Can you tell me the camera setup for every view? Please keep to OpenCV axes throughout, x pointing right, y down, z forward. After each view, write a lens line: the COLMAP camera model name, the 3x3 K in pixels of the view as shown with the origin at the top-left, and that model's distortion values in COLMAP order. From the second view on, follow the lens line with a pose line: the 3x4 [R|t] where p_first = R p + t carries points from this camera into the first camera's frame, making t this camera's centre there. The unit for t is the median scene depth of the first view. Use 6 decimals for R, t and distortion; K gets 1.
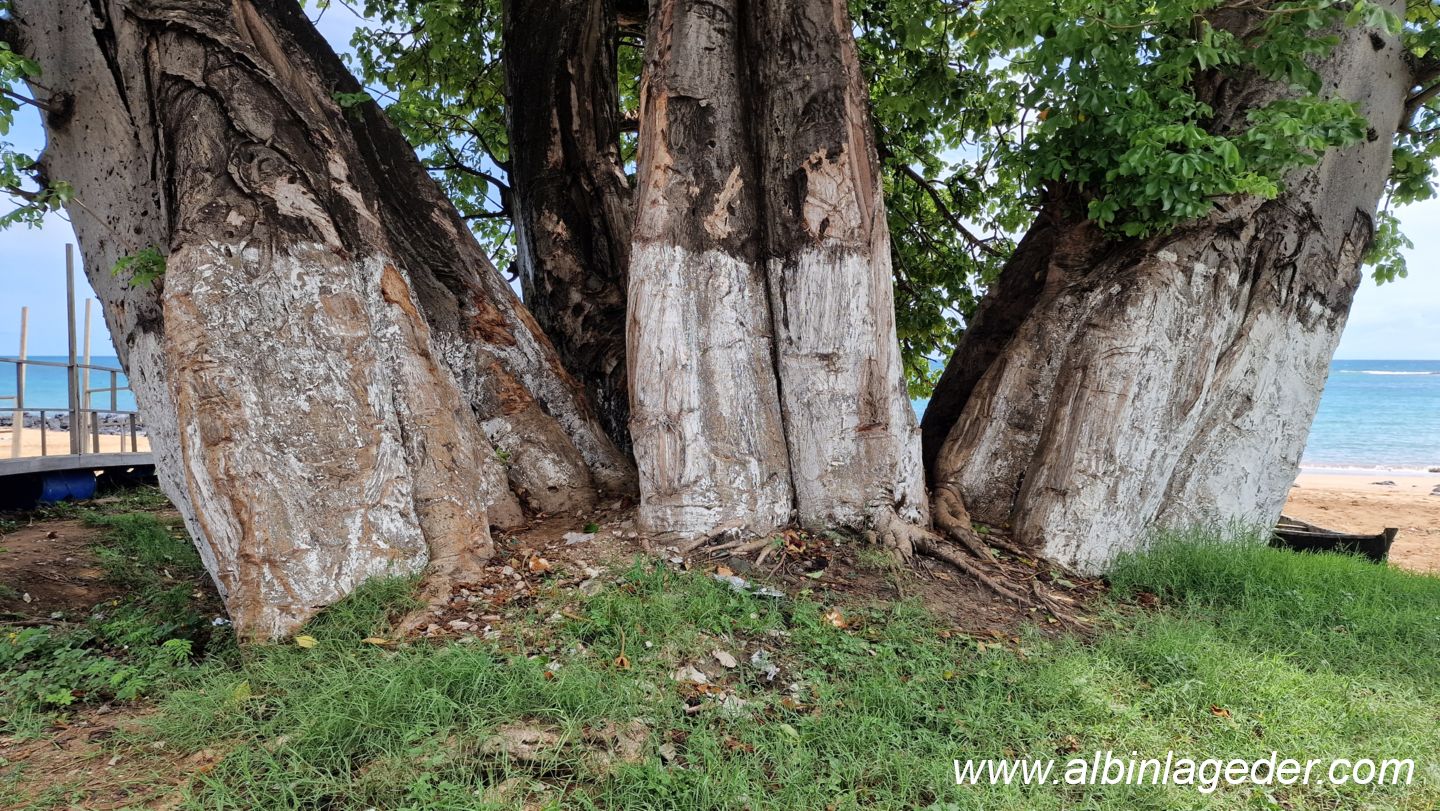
lens RADIAL K [[912.6, 0, 720.0], [0, 912.6, 405.5], [0, 0, 1]] dist [0.087540, -0.078337]
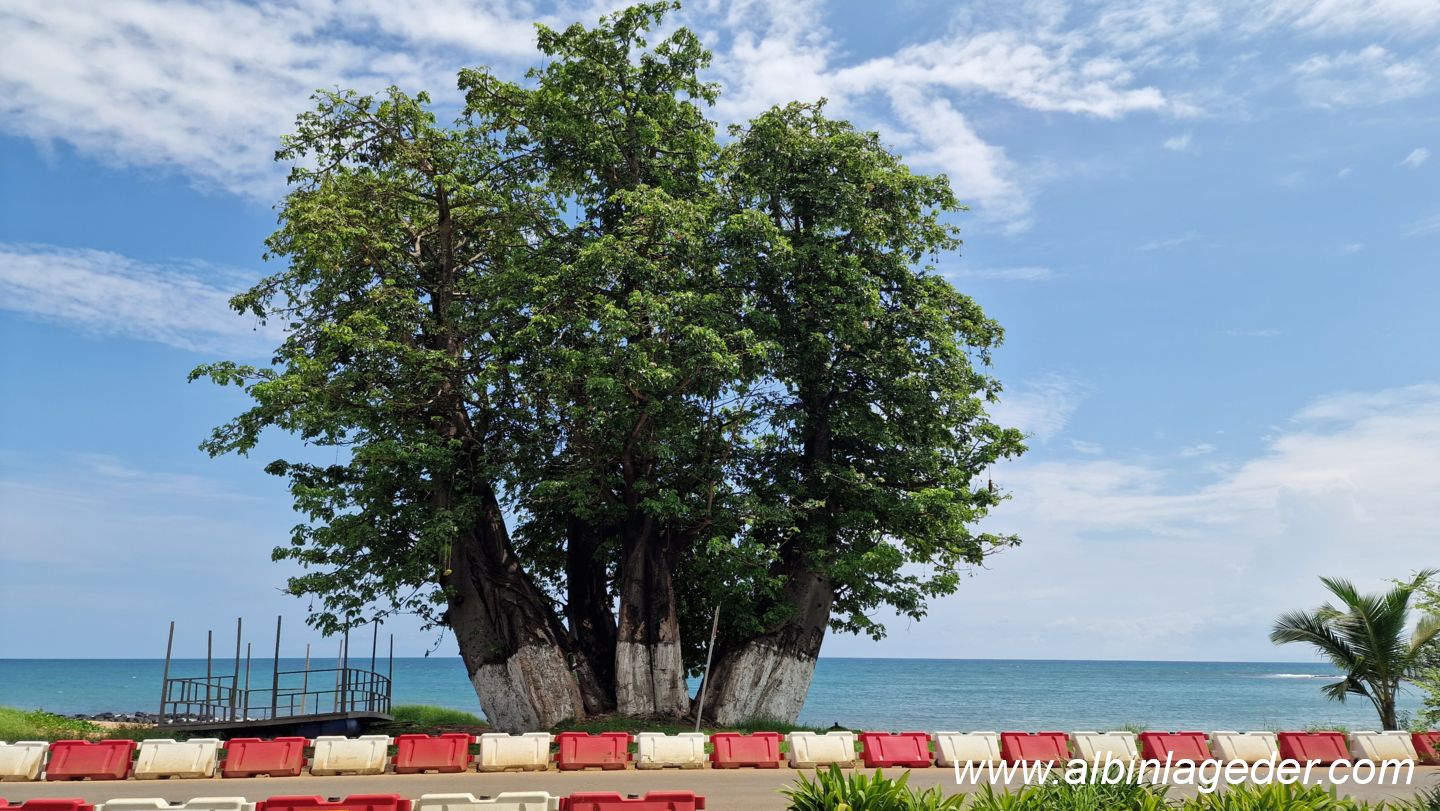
lens RADIAL K [[912.6, 0, 720.0], [0, 912.6, 405.5], [0, 0, 1]] dist [0.087540, -0.078337]
pose [[0.997526, 0.017708, 0.068036, 0.063135], [0.004674, 0.948911, -0.315509, 0.116849], [-0.070148, 0.315046, 0.946480, -3.131249]]
